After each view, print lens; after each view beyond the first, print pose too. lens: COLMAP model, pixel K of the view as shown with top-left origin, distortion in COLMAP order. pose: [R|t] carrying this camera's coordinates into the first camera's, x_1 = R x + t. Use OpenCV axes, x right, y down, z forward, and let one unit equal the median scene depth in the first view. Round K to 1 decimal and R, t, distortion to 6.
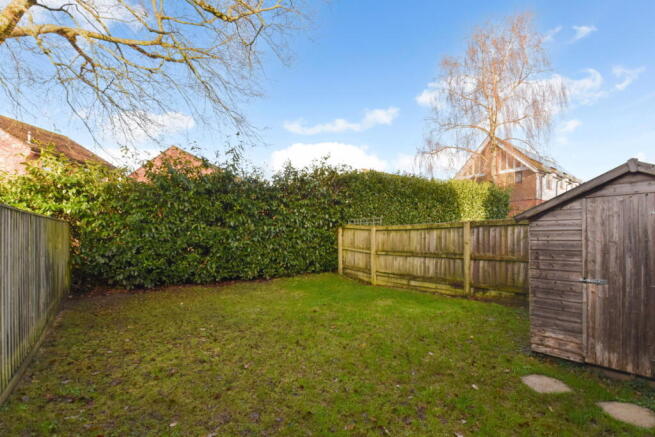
lens RADIAL K [[292.5, 0, 324.5], [0, 292.5, 229.2], [0, 0, 1]] dist [0.016544, -0.022978]
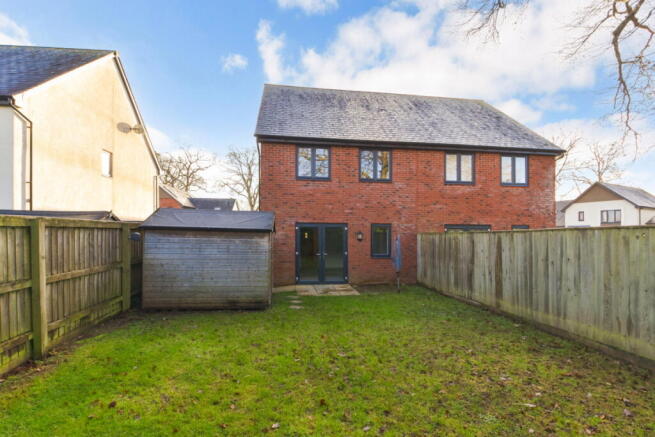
lens RADIAL K [[292.5, 0, 324.5], [0, 292.5, 229.2], [0, 0, 1]] dist [0.016544, -0.022978]
pose [[-0.859627, 0.002976, 0.510914, -0.228761], [-0.018143, 0.999175, -0.036345, 0.003574], [-0.510600, -0.040513, -0.858863, 1.106531]]
